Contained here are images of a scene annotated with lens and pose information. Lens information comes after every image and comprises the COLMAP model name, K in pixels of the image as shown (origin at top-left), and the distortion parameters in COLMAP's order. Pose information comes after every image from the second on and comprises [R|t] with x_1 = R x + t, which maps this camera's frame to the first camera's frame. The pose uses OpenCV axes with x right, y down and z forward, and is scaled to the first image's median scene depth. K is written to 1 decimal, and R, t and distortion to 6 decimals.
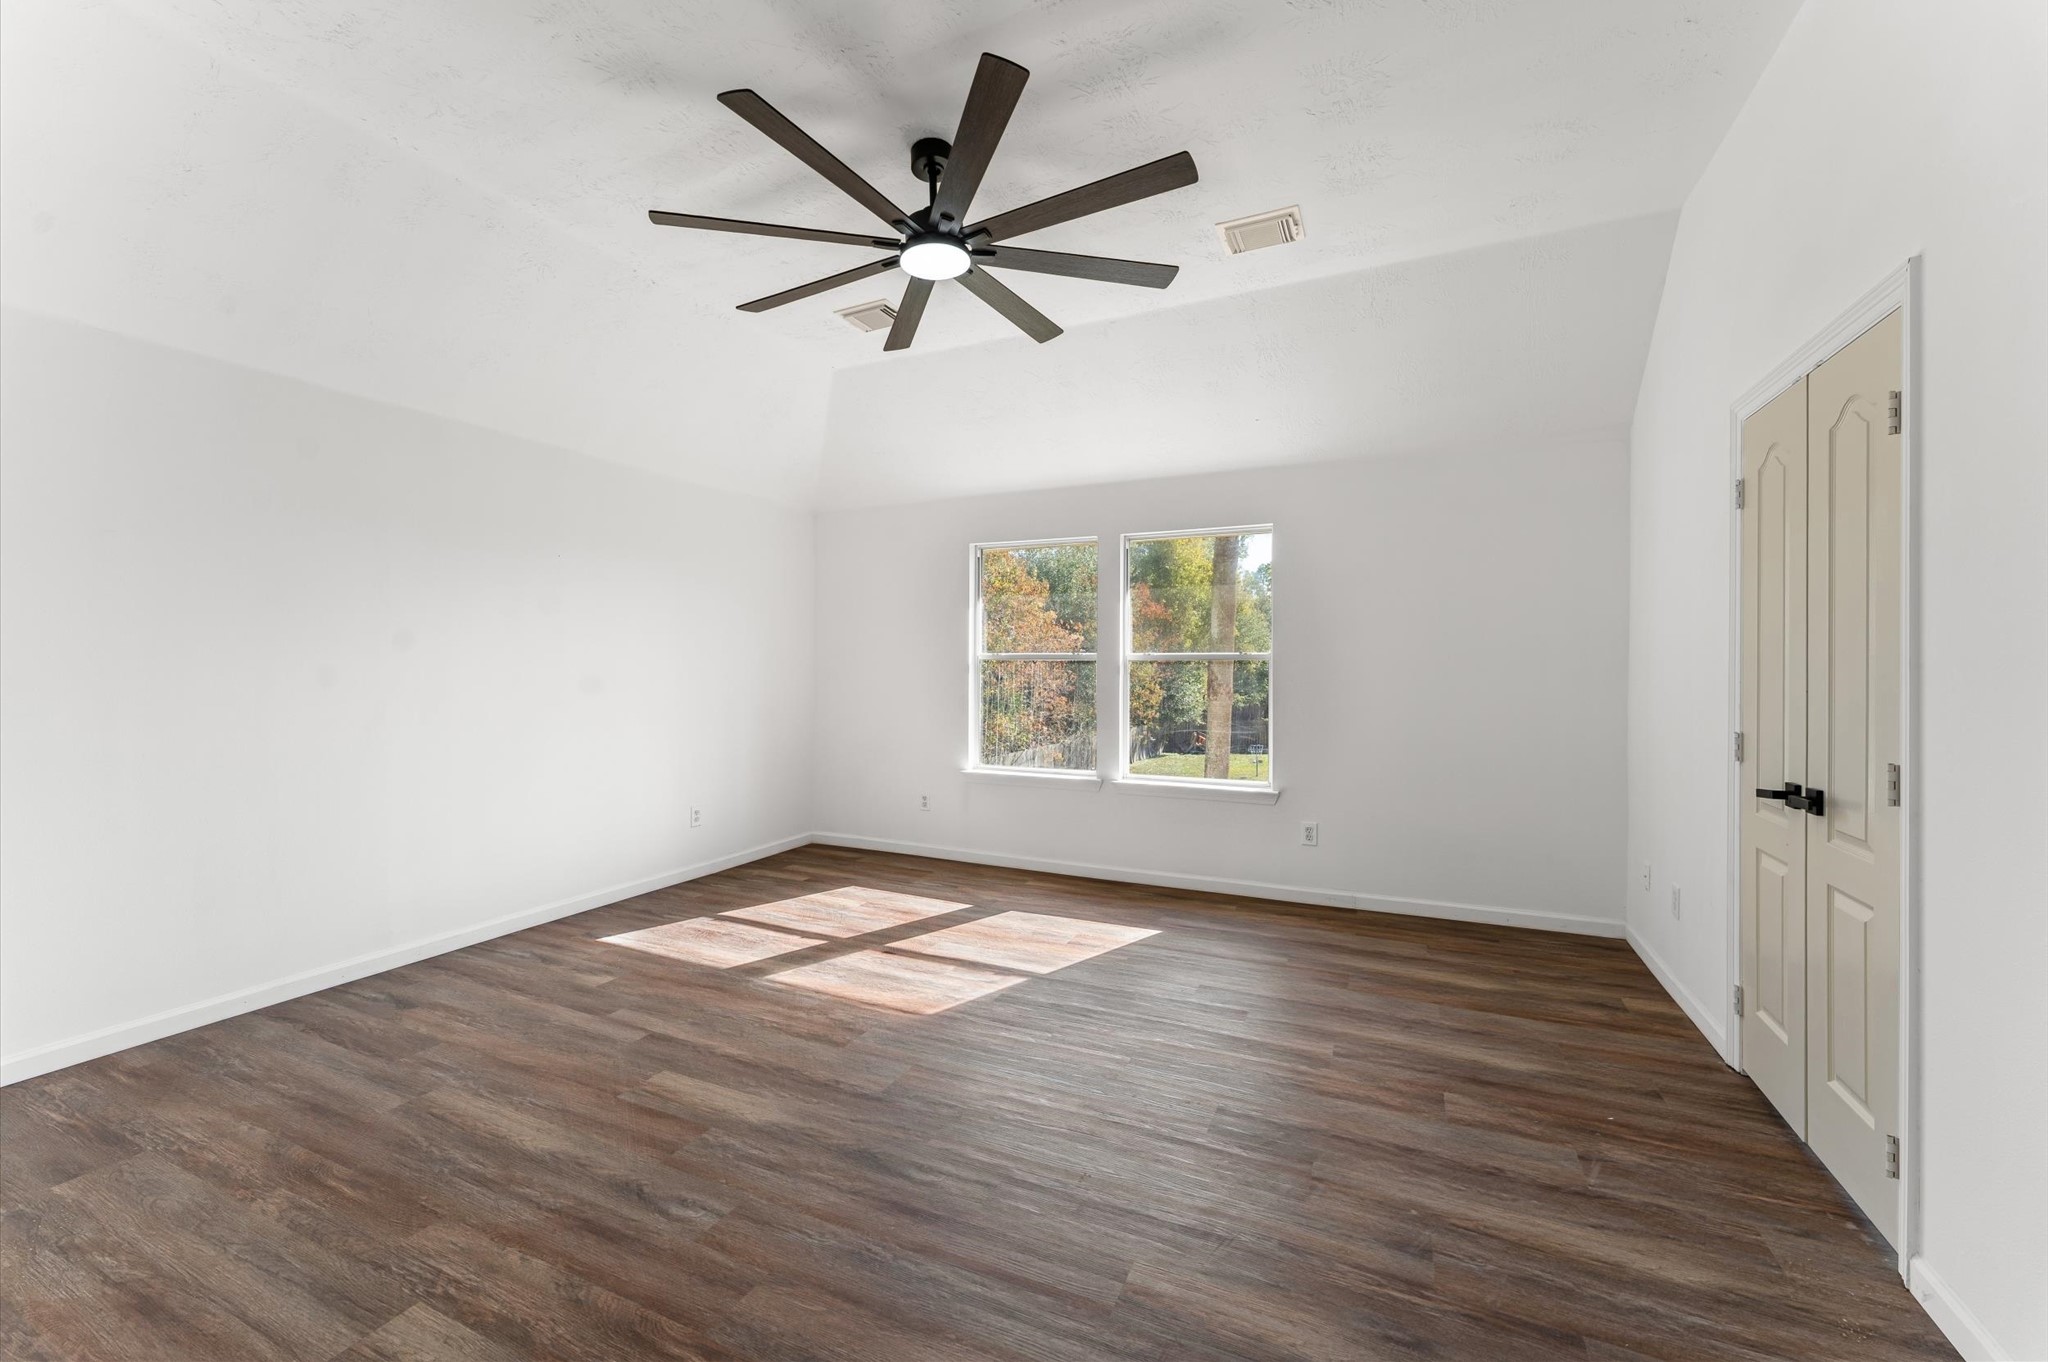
lens RADIAL K [[820.5, 0, 1025.4], [0, 820.5, 671.1], [0, 0, 1]] dist [-0.001903, -0.000767]
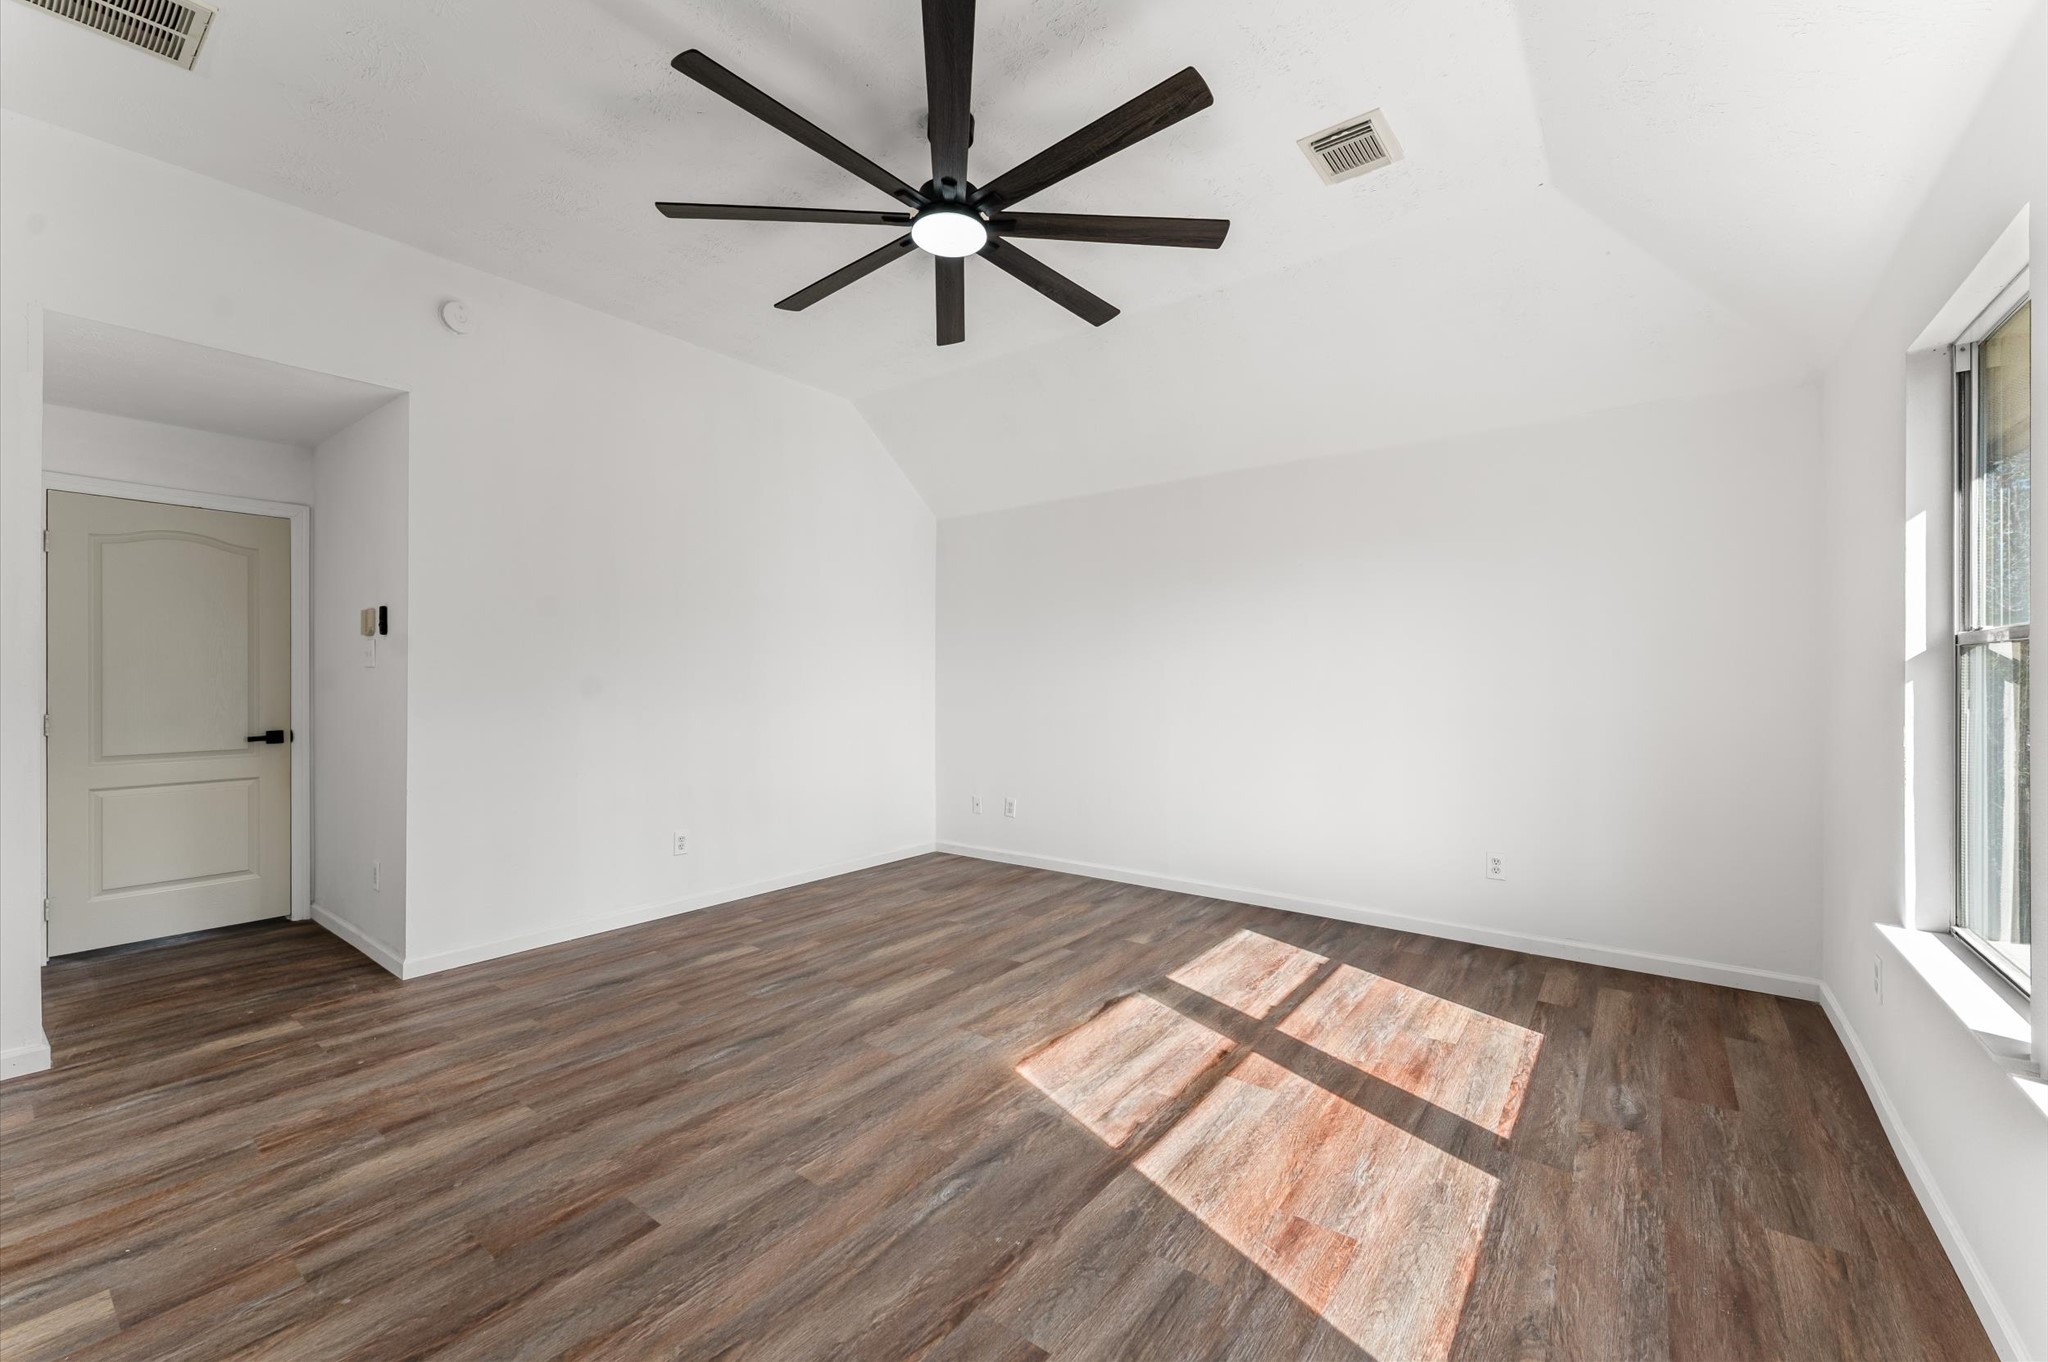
lens RADIAL K [[820.5, 0, 1024.6], [0, 820.5, 677.8], [0, 0, 1]] dist [-0.001903, -0.000767]
pose [[-0.212222, 0.003218, -0.977216, 0.749224], [-0.001344, 0.999993, 0.003585, -0.006060], [0.977221, 0.002074, -0.212216, 1.209831]]
